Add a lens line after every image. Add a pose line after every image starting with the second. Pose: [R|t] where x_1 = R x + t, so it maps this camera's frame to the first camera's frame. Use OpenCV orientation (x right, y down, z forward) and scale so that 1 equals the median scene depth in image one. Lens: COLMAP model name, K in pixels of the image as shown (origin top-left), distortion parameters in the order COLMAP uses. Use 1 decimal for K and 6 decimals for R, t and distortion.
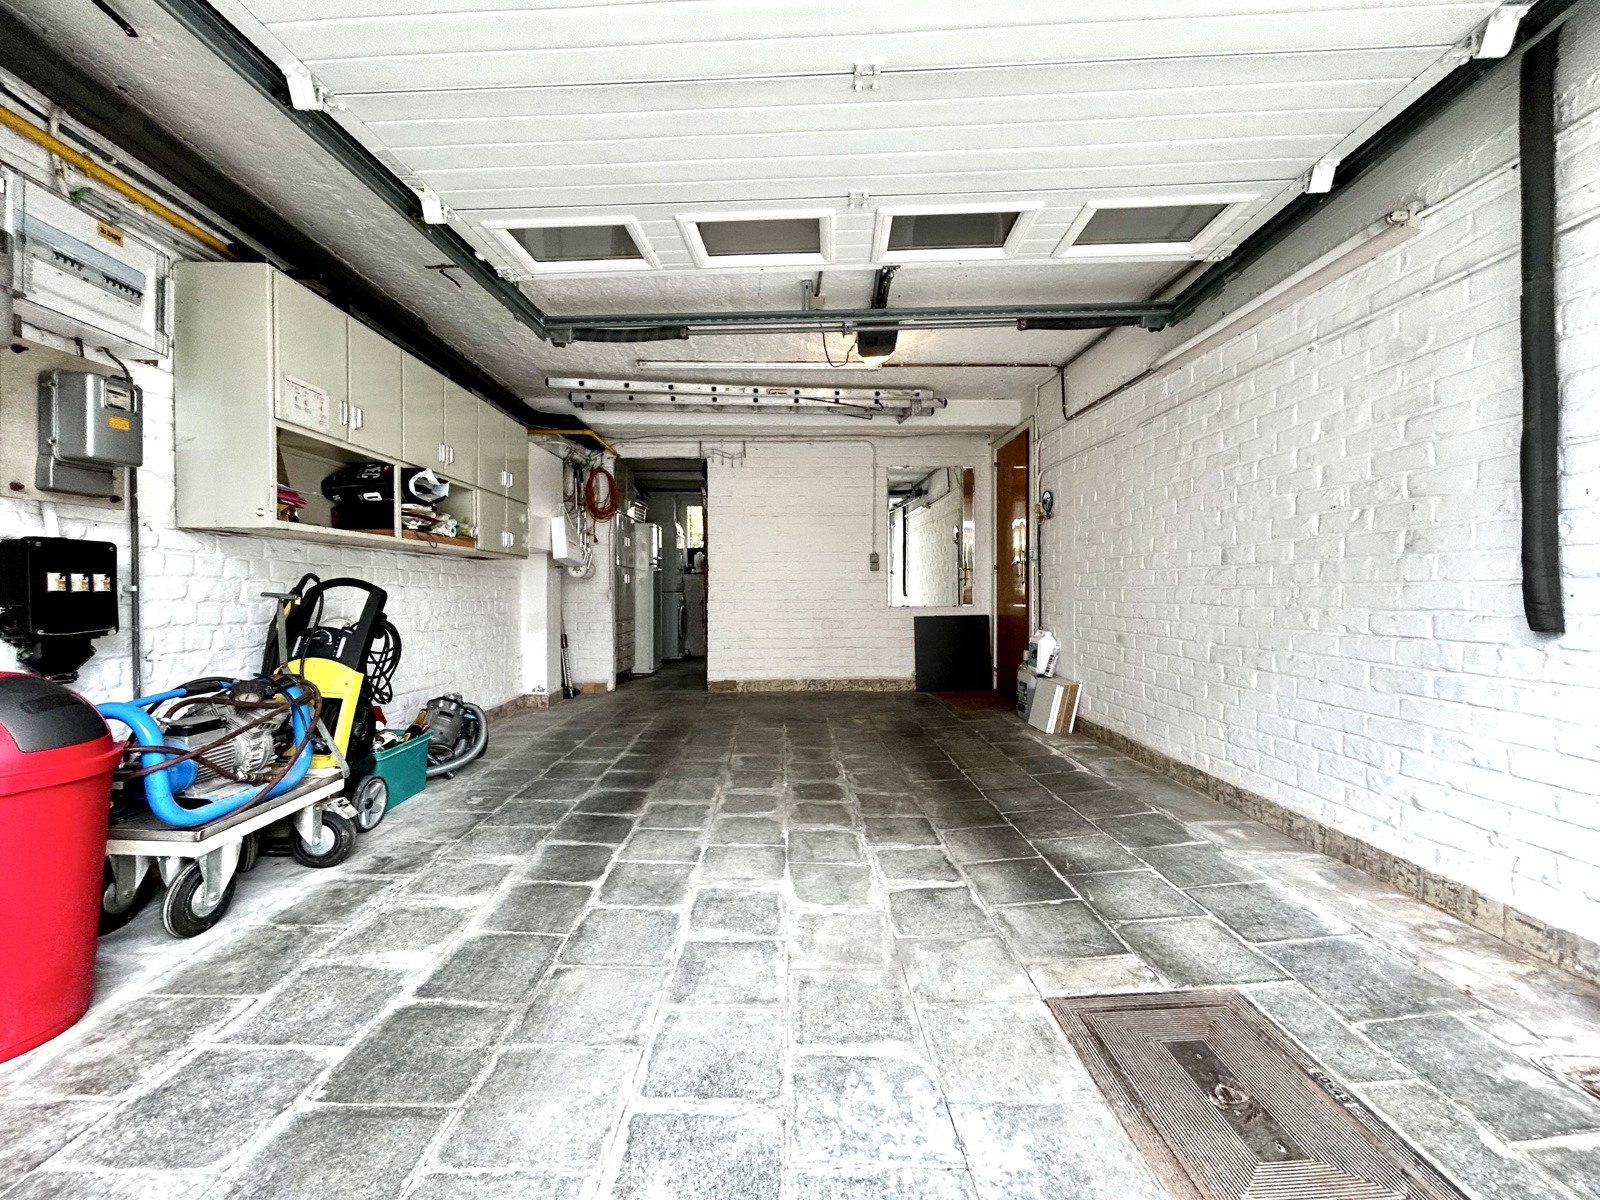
lens RADIAL K [[633.3, 0, 797.7], [0, 633.3, 596.8], [0, 0, 1]] dist [0.000748, 0.000031]
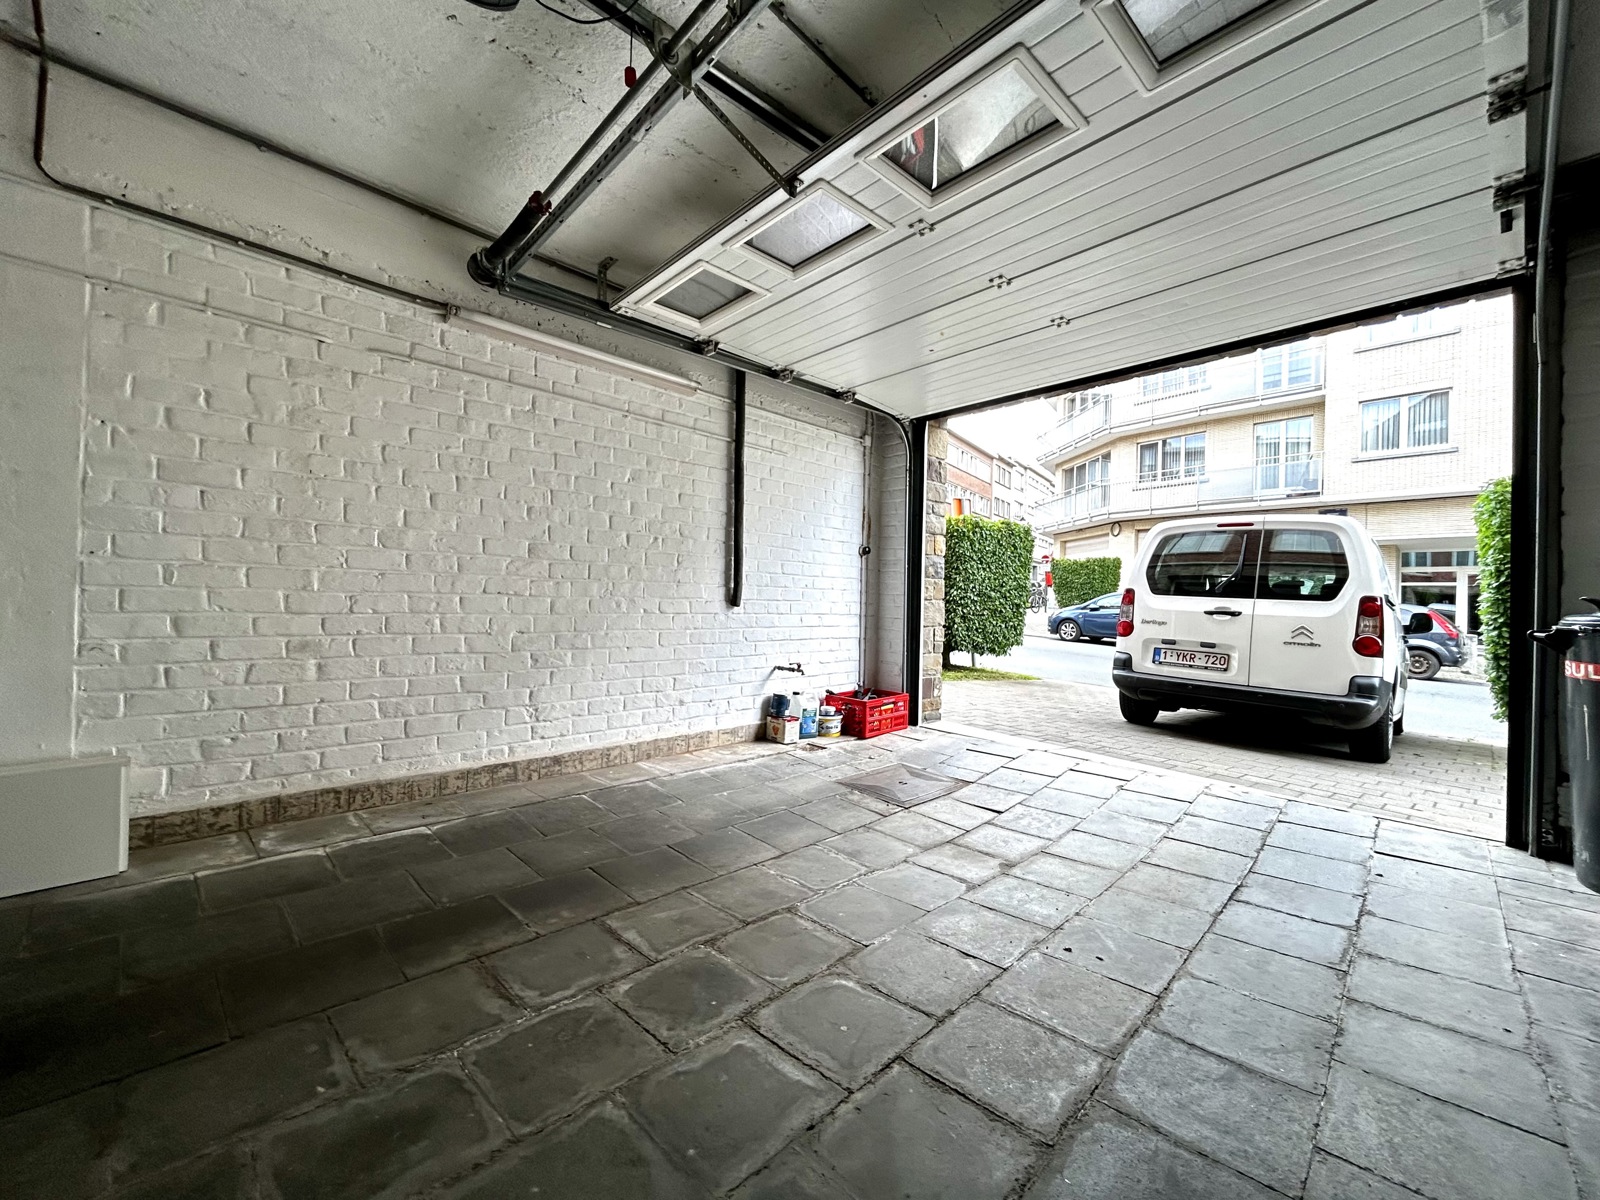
lens RADIAL K [[633.3, 0, 796.6], [0, 633.3, 597.9], [0, 0, 1]] dist [0.000748, 0.000031]
pose [[-0.696030, -0.009803, 0.717946, -0.470520], [-0.015037, 0.999887, -0.000926, 0.013322], [-0.717856, -0.011440, -0.696098, 1.657060]]
